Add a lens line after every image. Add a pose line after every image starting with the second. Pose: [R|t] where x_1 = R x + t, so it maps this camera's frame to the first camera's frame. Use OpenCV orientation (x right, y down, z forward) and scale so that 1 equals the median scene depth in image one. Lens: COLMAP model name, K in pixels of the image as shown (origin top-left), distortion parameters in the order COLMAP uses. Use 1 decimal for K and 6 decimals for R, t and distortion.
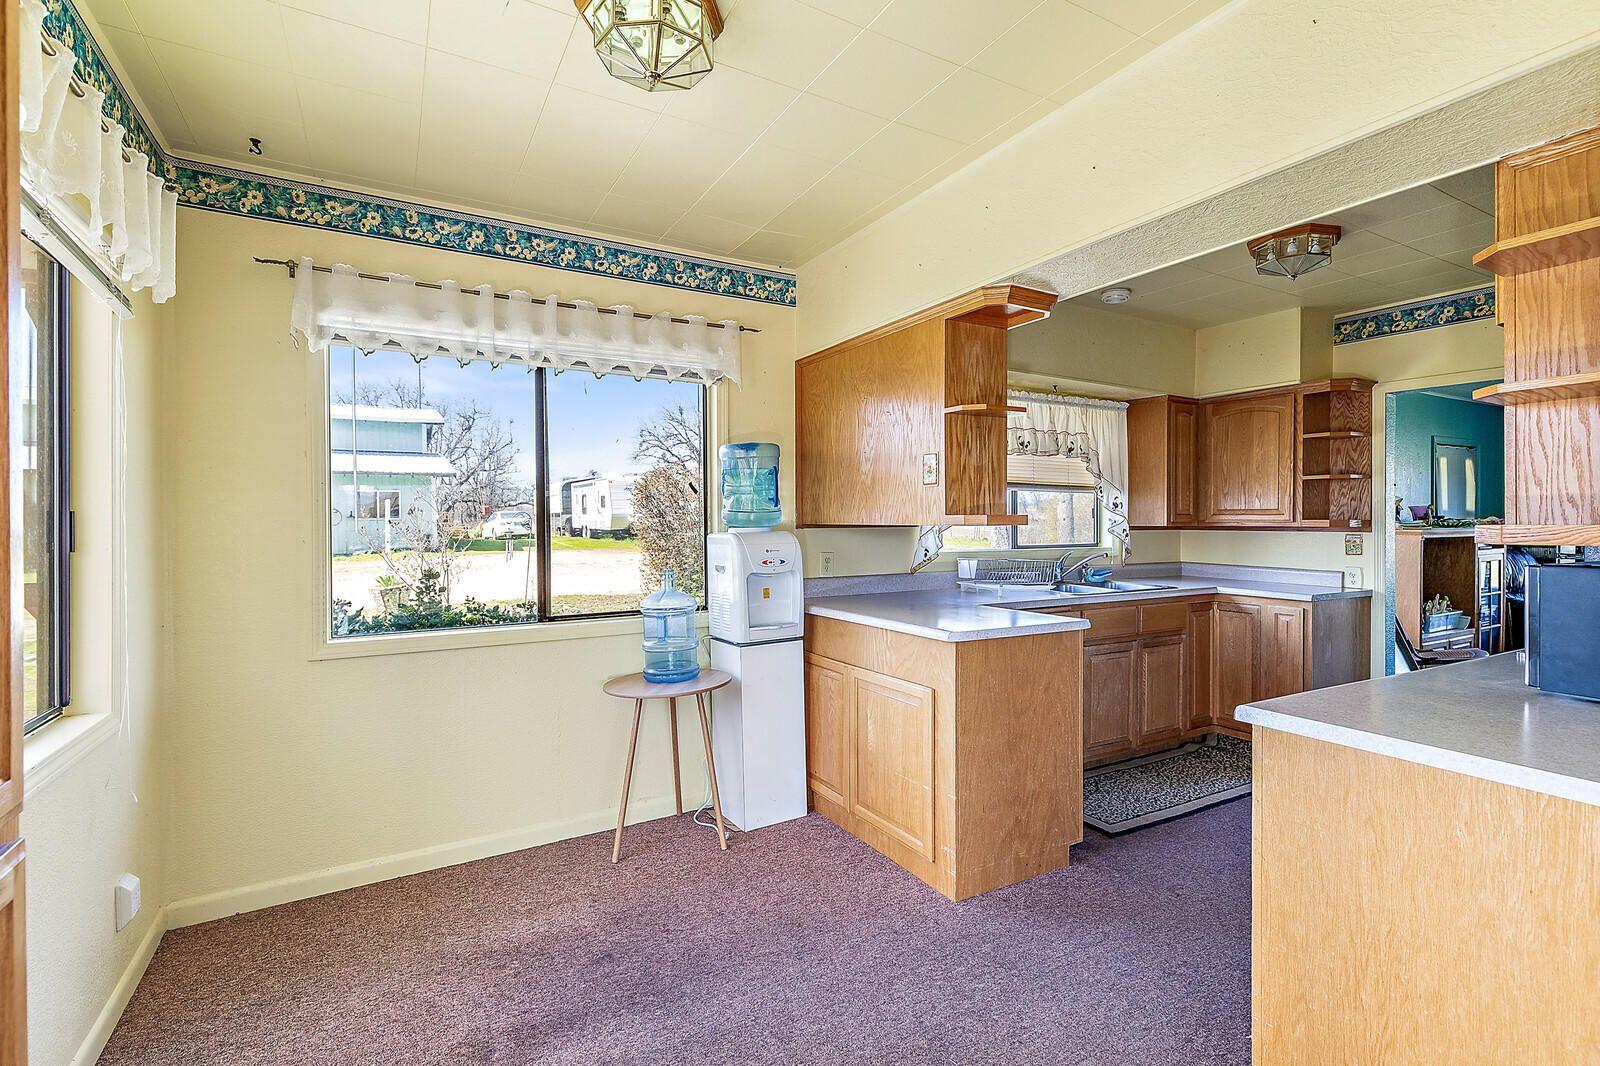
lens RADIAL K [[734.8, 0, 810.1], [0, 734.8, 525.1], [0, 0, 1]] dist [0.008316, -0.000886]
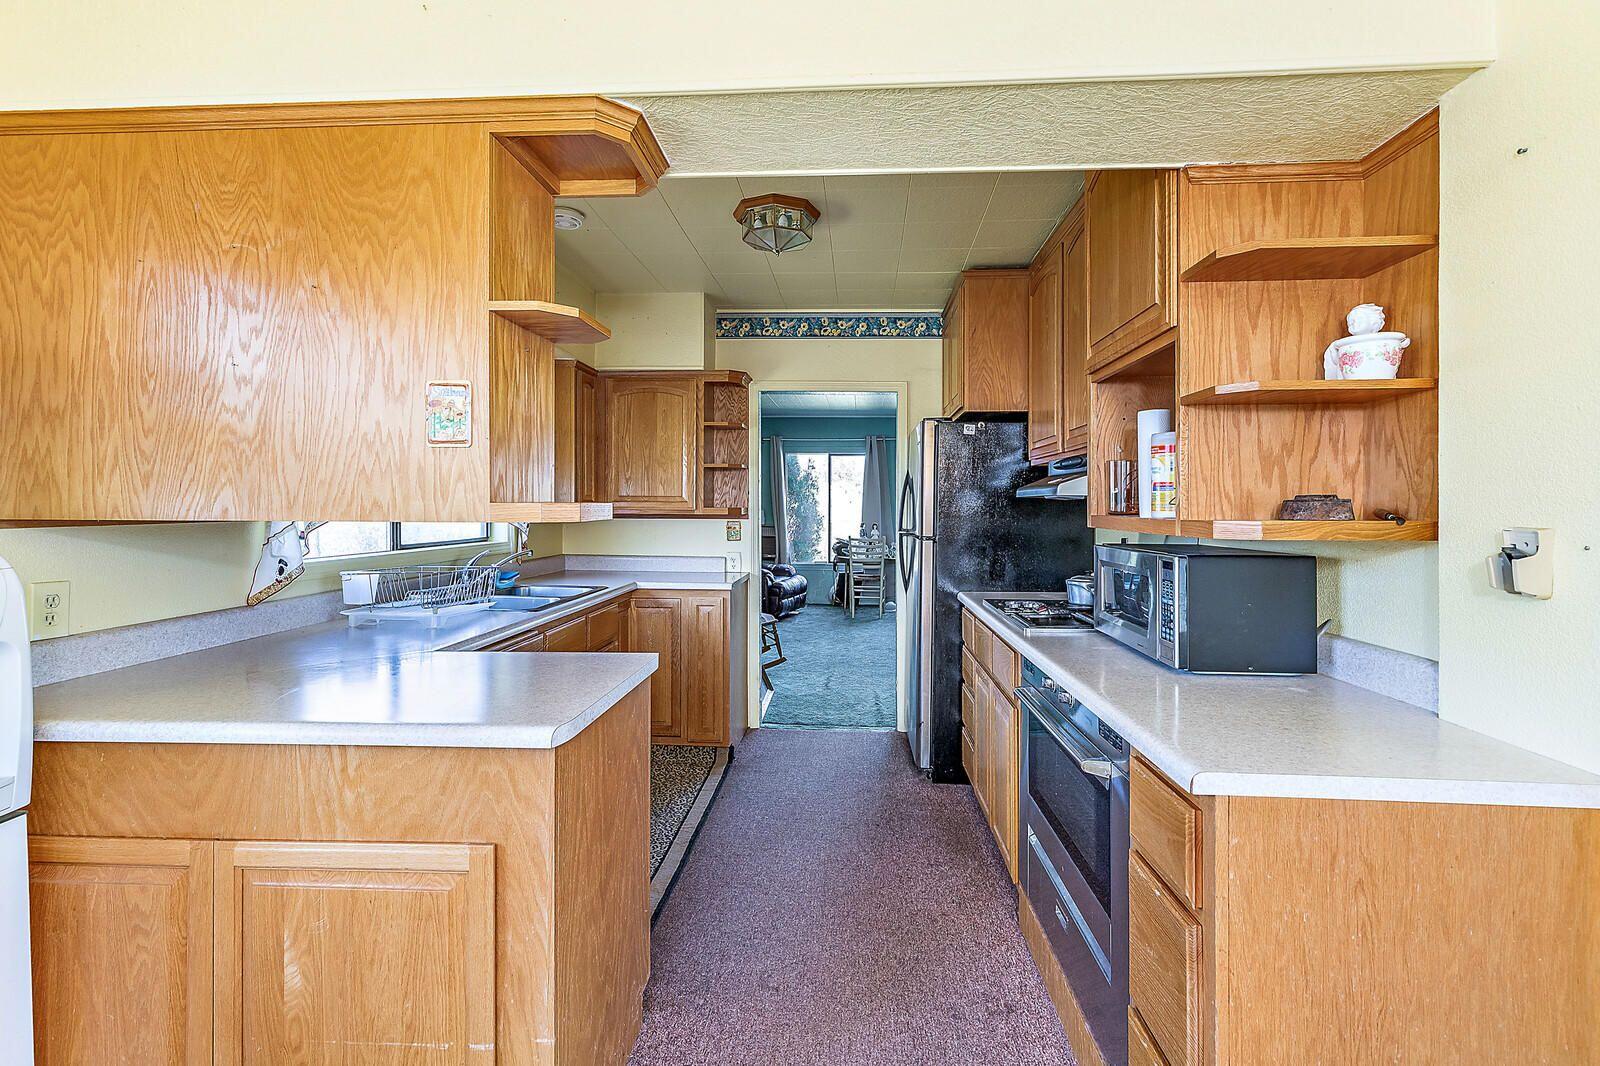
lens RADIAL K [[734.8, 0, 792.7], [0, 734.8, 509.0], [0, 0, 1]] dist [0.008316, -0.000886]
pose [[0.553263, -0.002087, 0.833004, -0.091831], [0.001258, 0.999998, 0.001670, -0.006757], [-0.833006, 0.000124, 0.553264, 0.350622]]
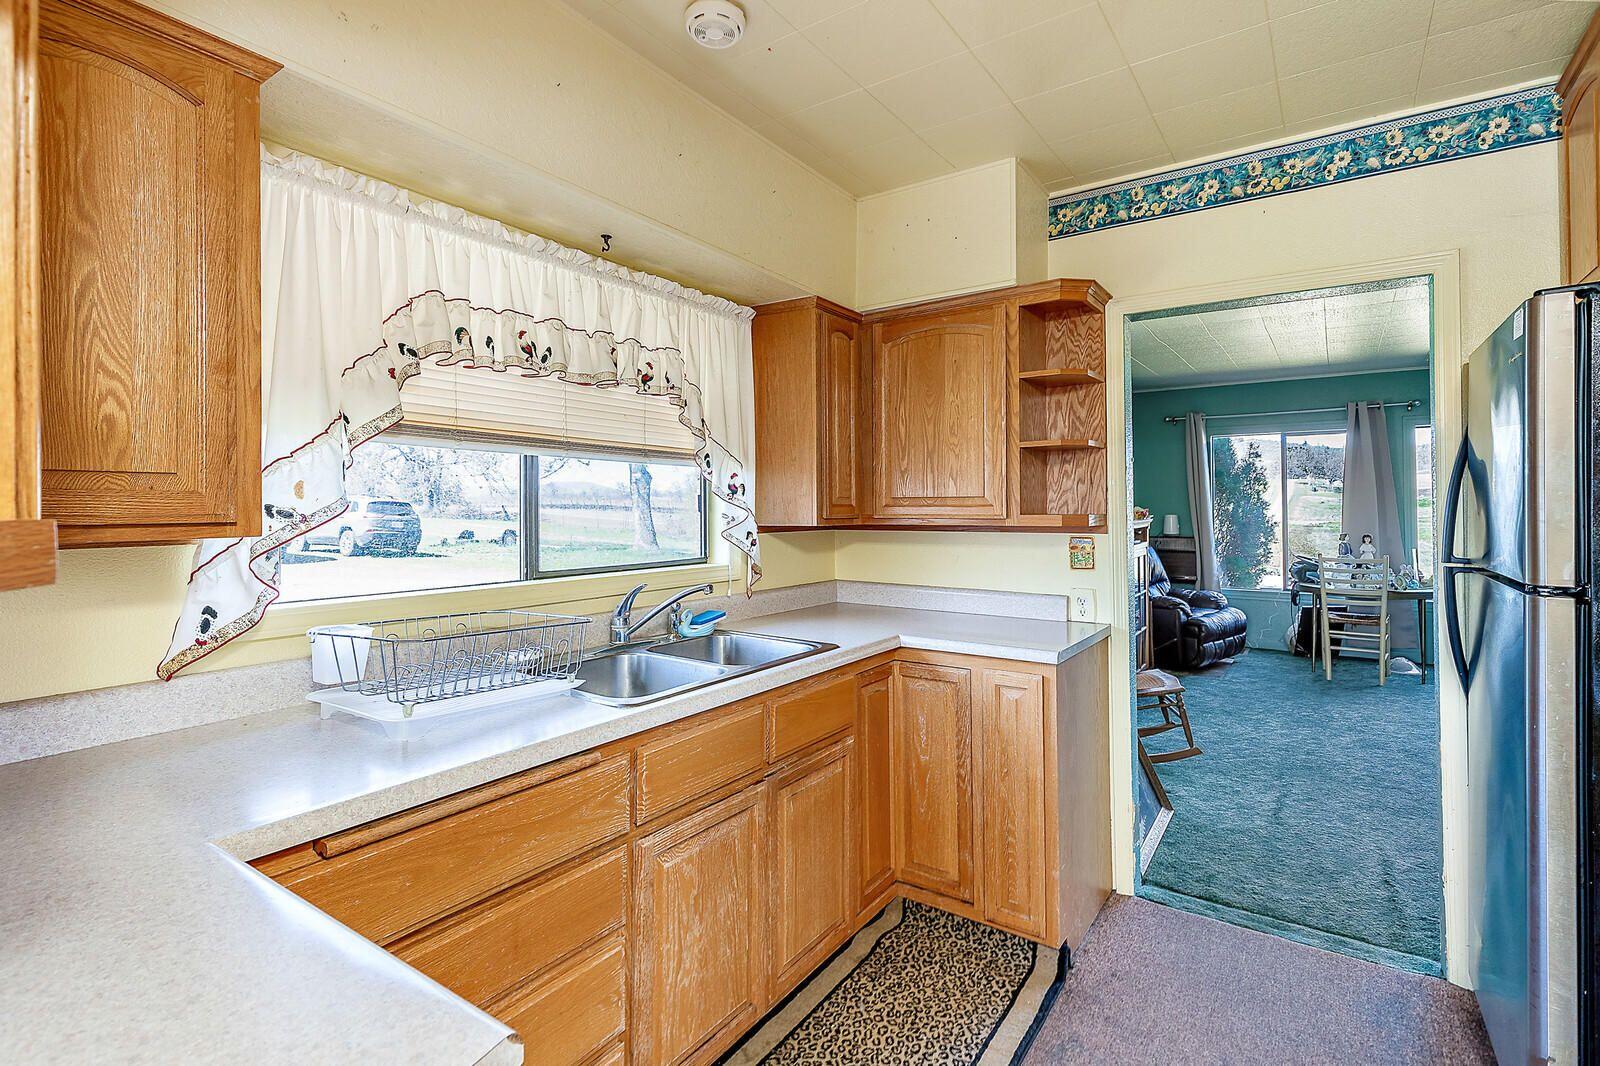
lens RADIAL K [[734.8, 0, 808.3], [0, 734.8, 502.3], [0, 0, 1]] dist [0.008316, -0.000886]
pose [[0.898658, -0.001216, 0.438648, 0.250590], [0.008648, 0.999851, -0.014946, -0.009825], [-0.438565, 0.017225, 0.898534, 0.538055]]
